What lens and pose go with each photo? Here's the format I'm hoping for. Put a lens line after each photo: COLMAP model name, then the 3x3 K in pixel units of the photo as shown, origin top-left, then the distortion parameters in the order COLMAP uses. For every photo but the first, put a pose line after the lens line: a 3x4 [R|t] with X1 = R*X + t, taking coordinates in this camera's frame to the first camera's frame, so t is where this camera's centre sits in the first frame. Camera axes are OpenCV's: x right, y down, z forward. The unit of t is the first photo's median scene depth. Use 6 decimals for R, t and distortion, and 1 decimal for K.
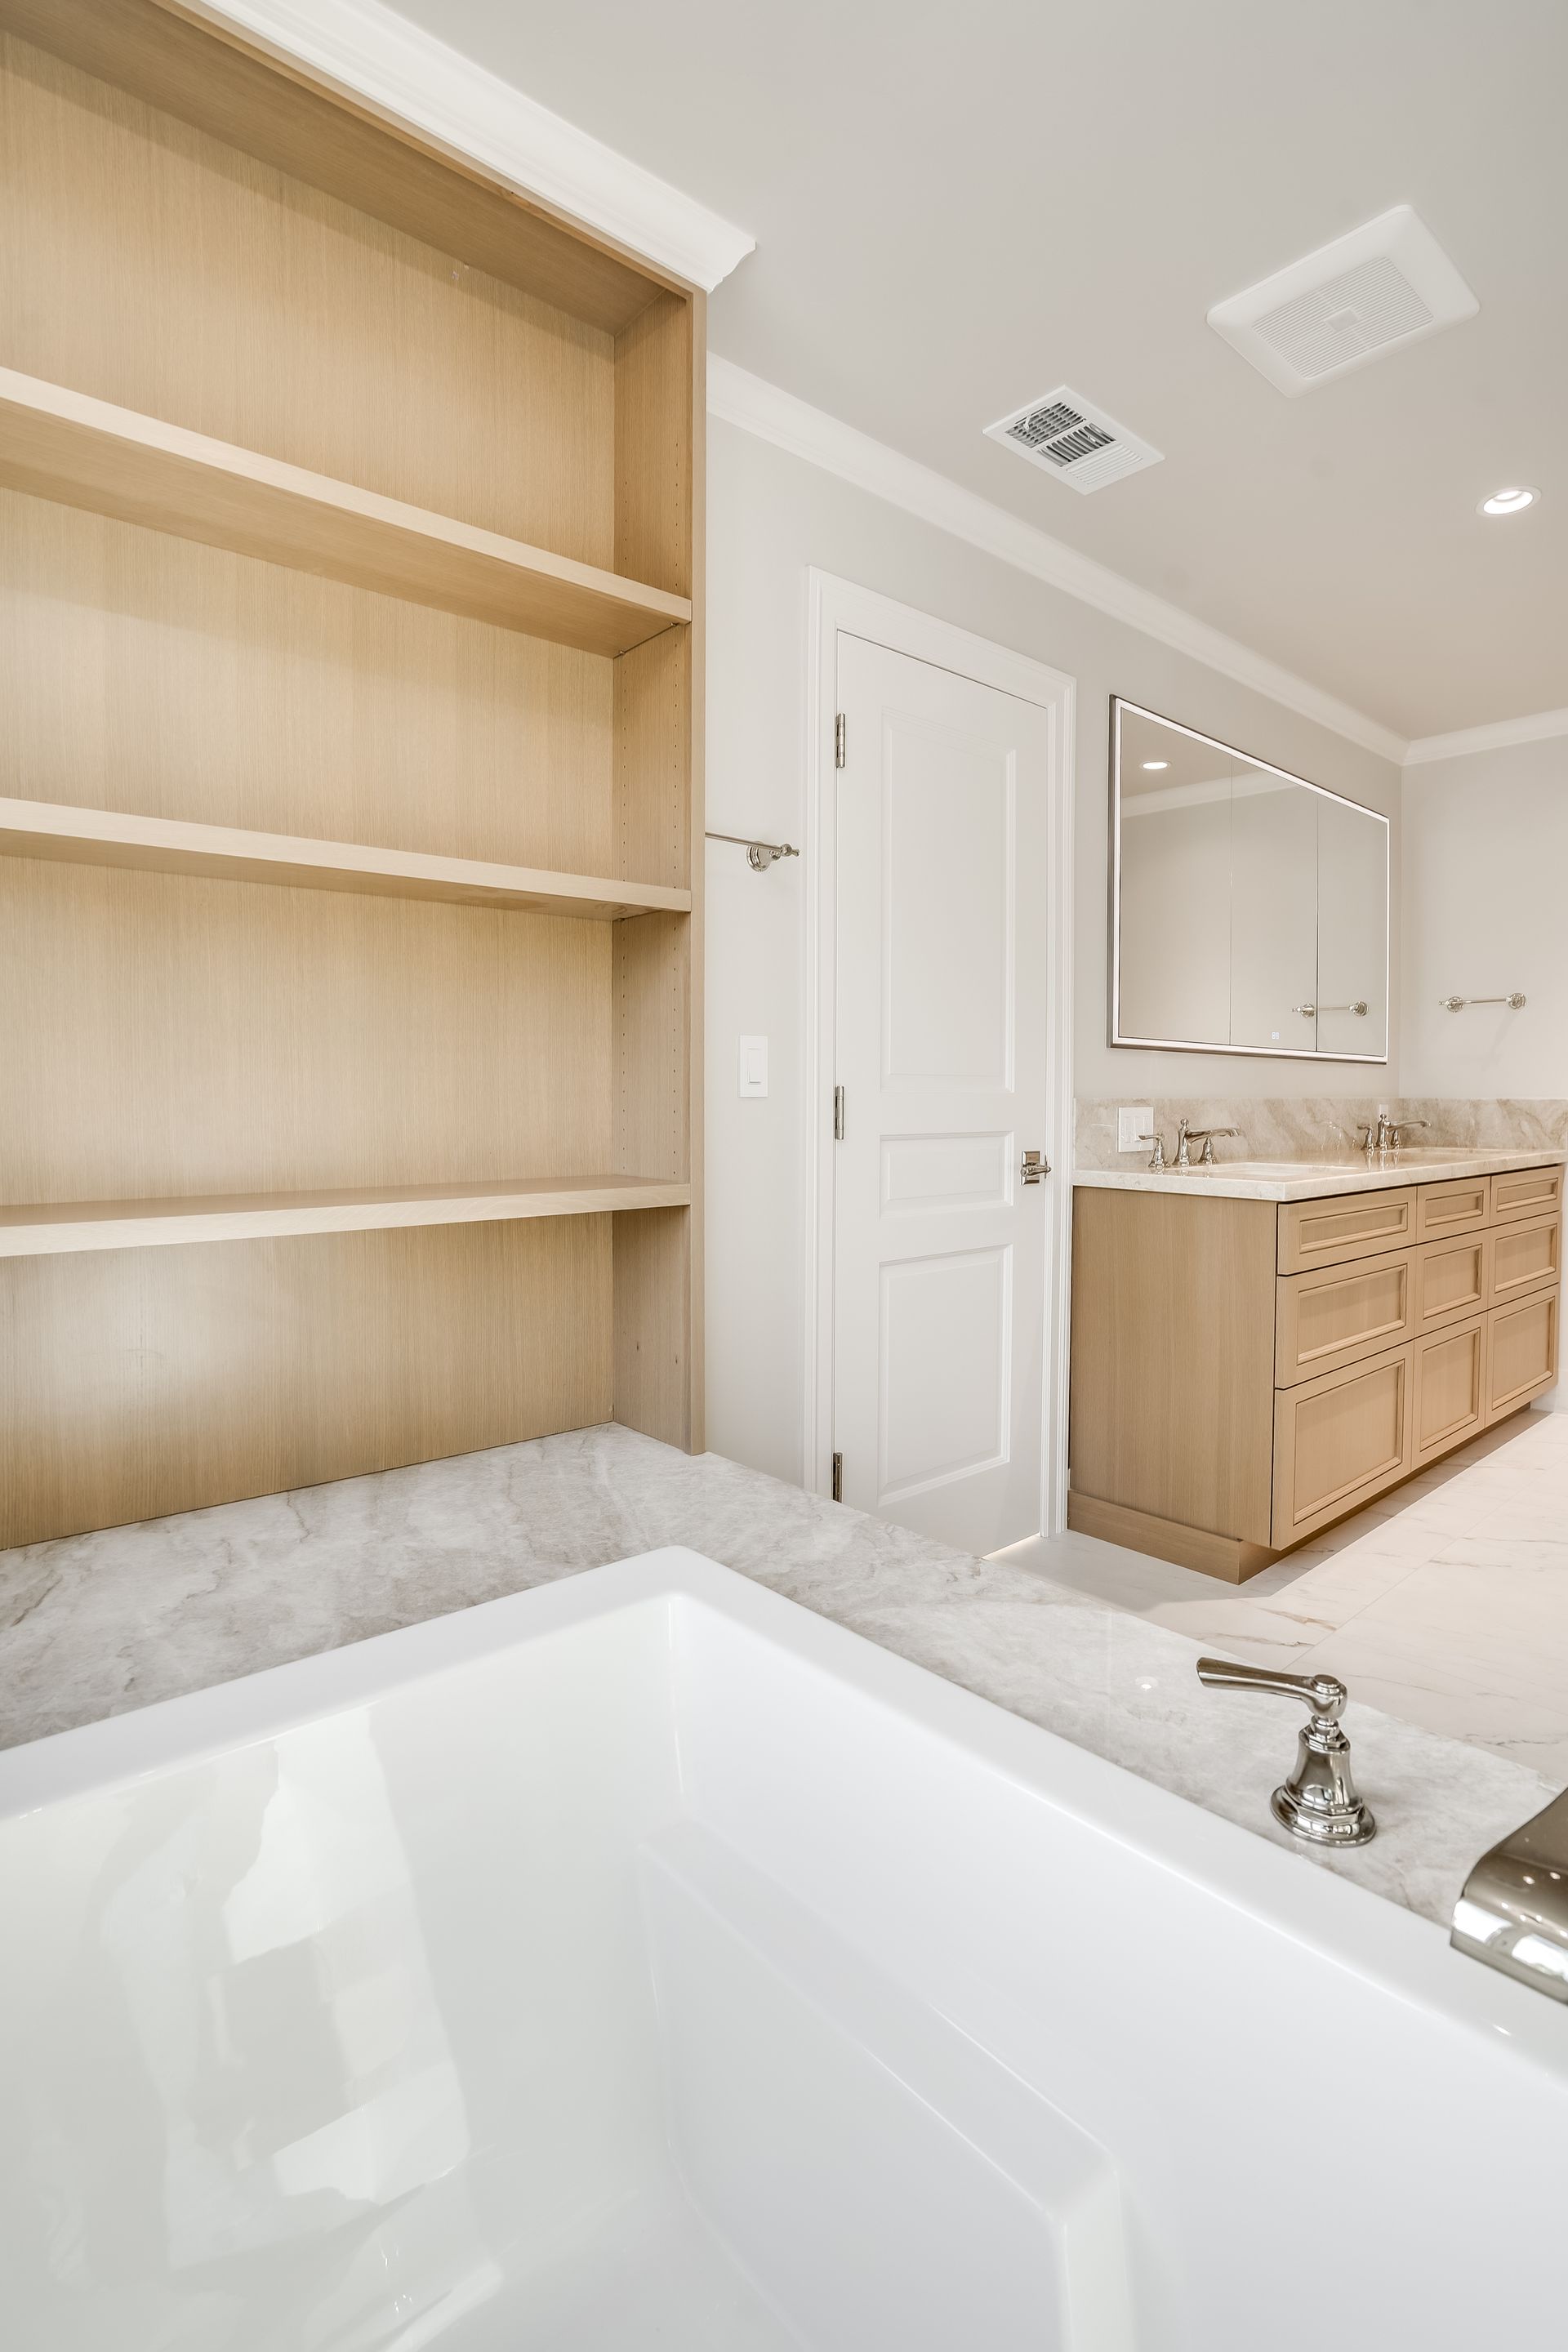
lens RADIAL K [[1139.2, 0, 791.2], [0, 1139.2, 1110.1], [0, 0, 1]] dist [-0.048769, 0.020824]
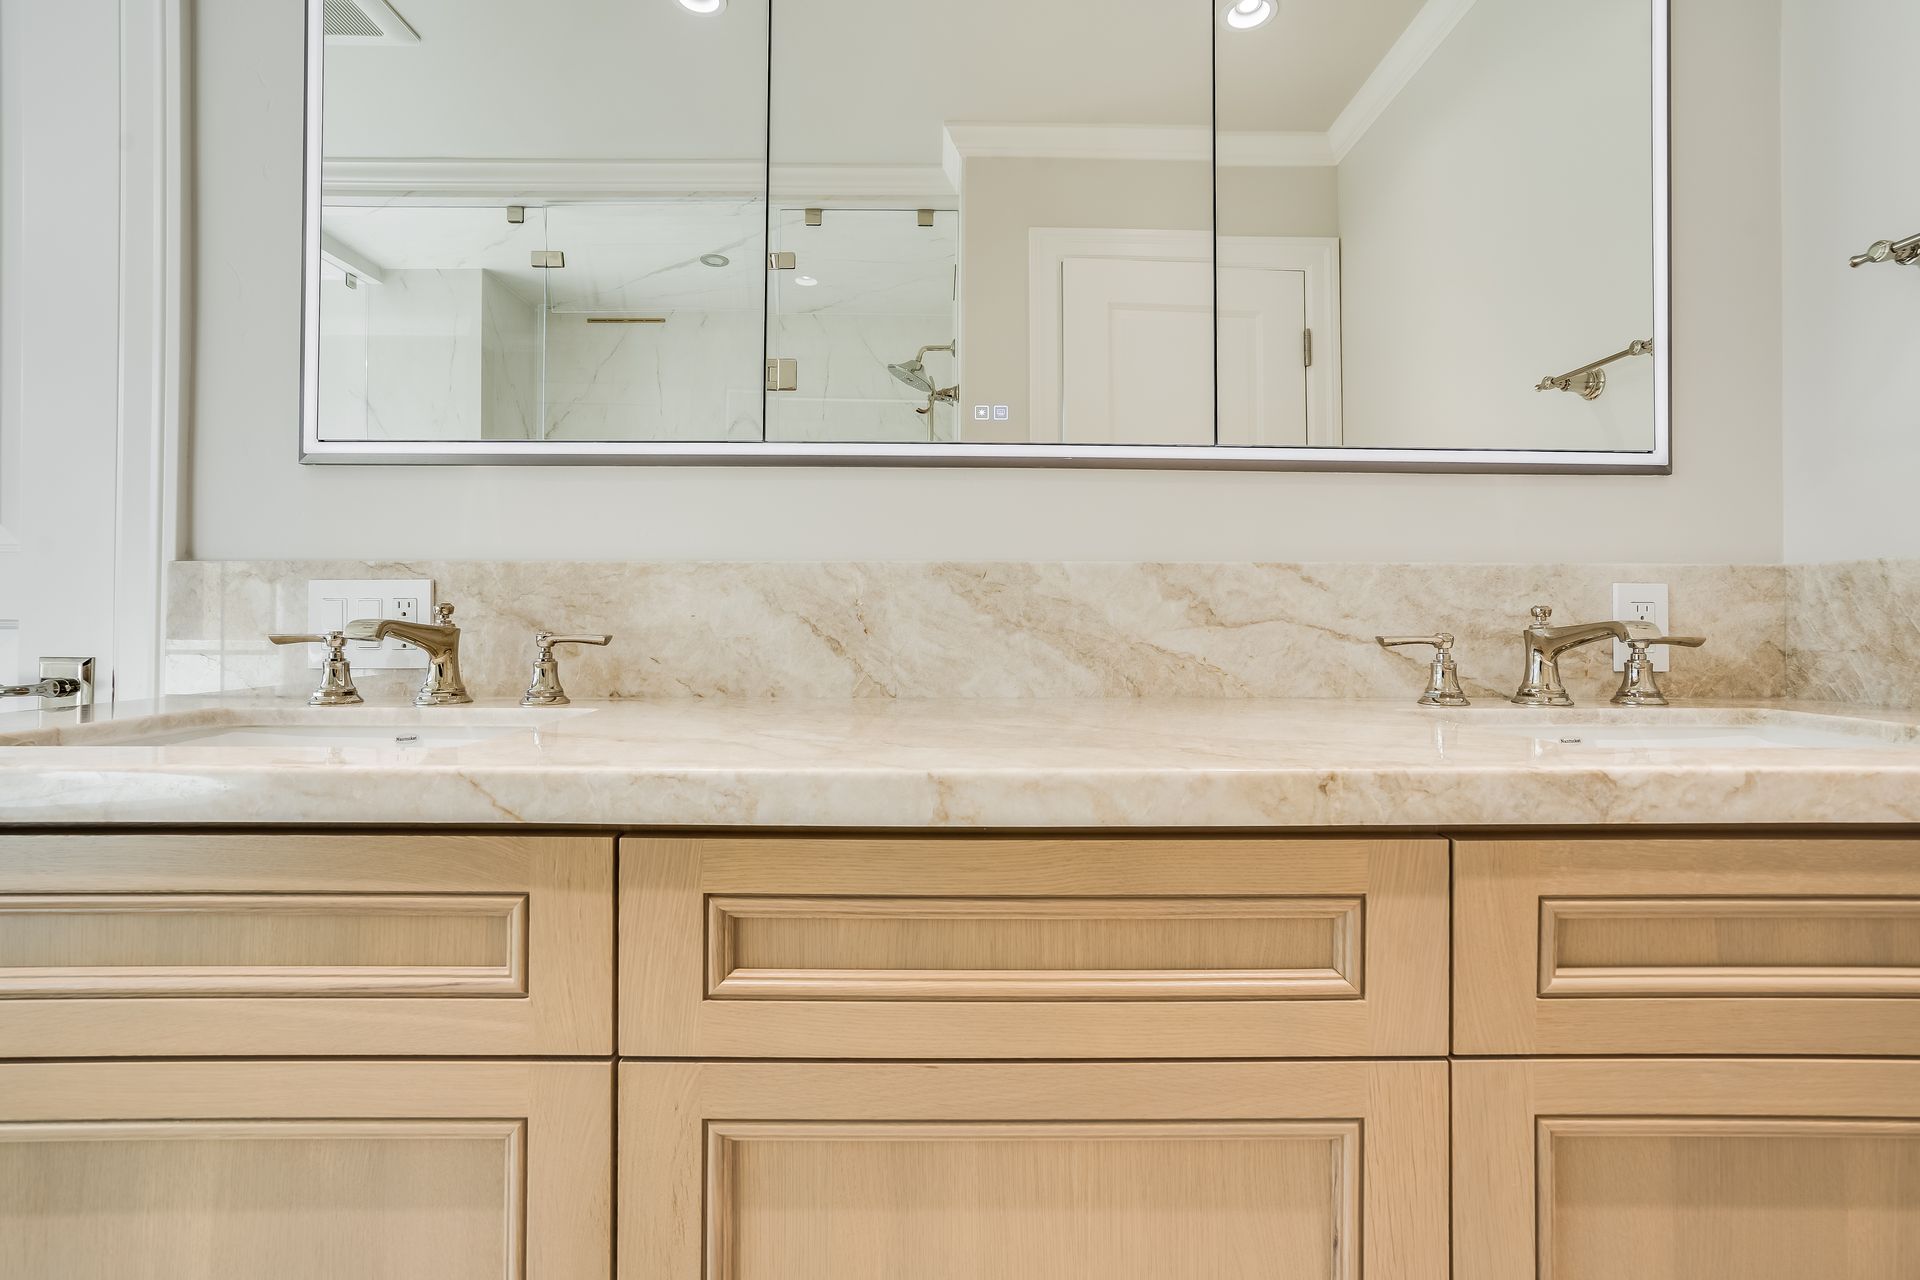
lens RADIAL K [[807.3, 0, 960.1], [0, 807.3, 629.0], [0, 0, 1]] dist [-0.022893, 0.000136]
pose [[0.749971, 0.006847, -0.661435, 1.029157], [-0.010057, 0.999949, -0.001052, 0.024093], [0.661394, 0.007441, 0.750002, 1.296372]]
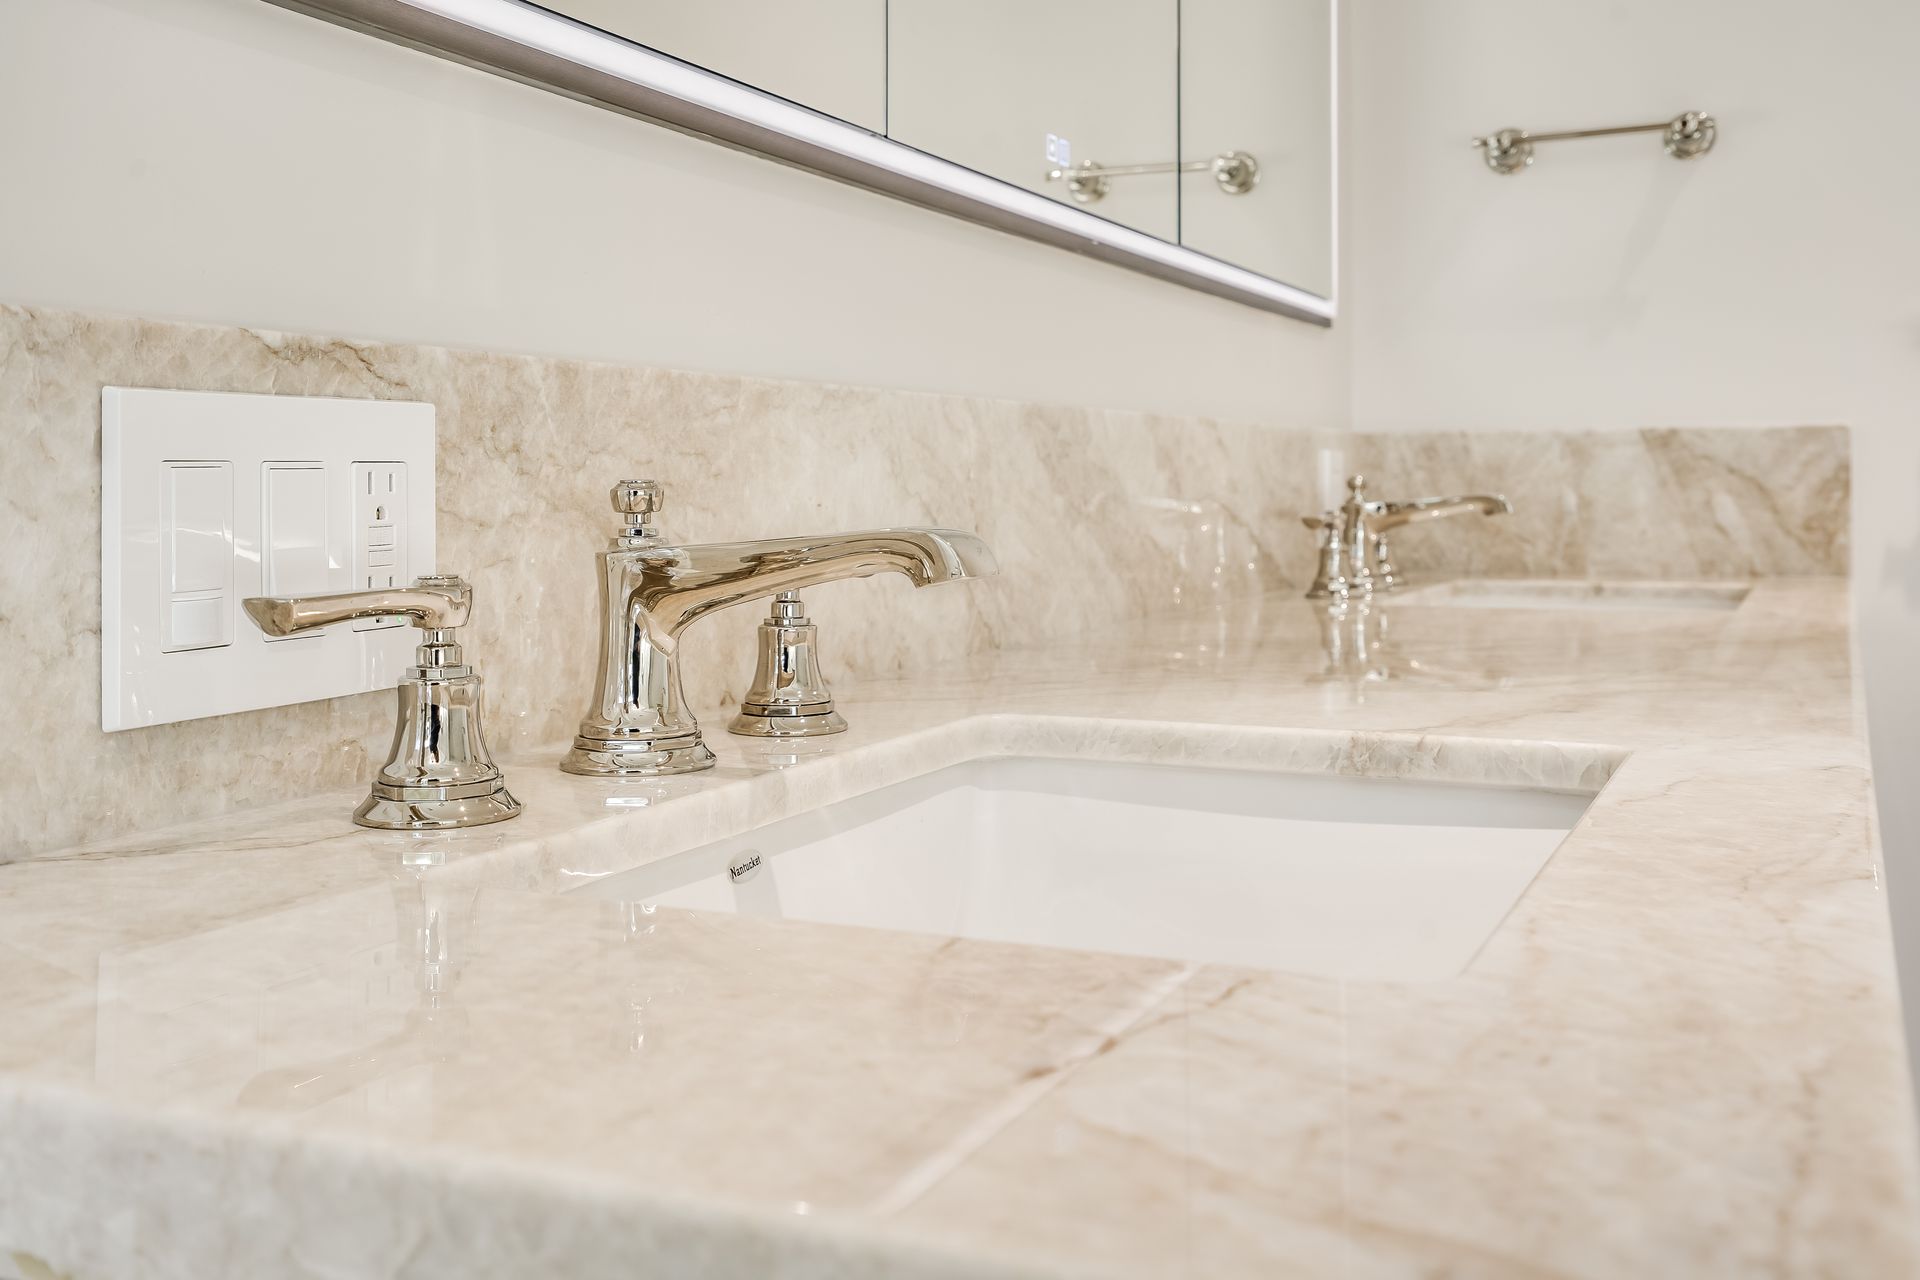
lens RADIAL K [[1902.3, 0, 933.2], [0, 1902.3, 475.9], [0, 0, 1]] dist [0.049914, -0.000211]
pose [[0.917194, -0.010510, 0.398303, 0.403572], [0.019027, 0.999667, -0.017437, 0.018987], [-0.397987, 0.023571, 0.917088, 1.068861]]
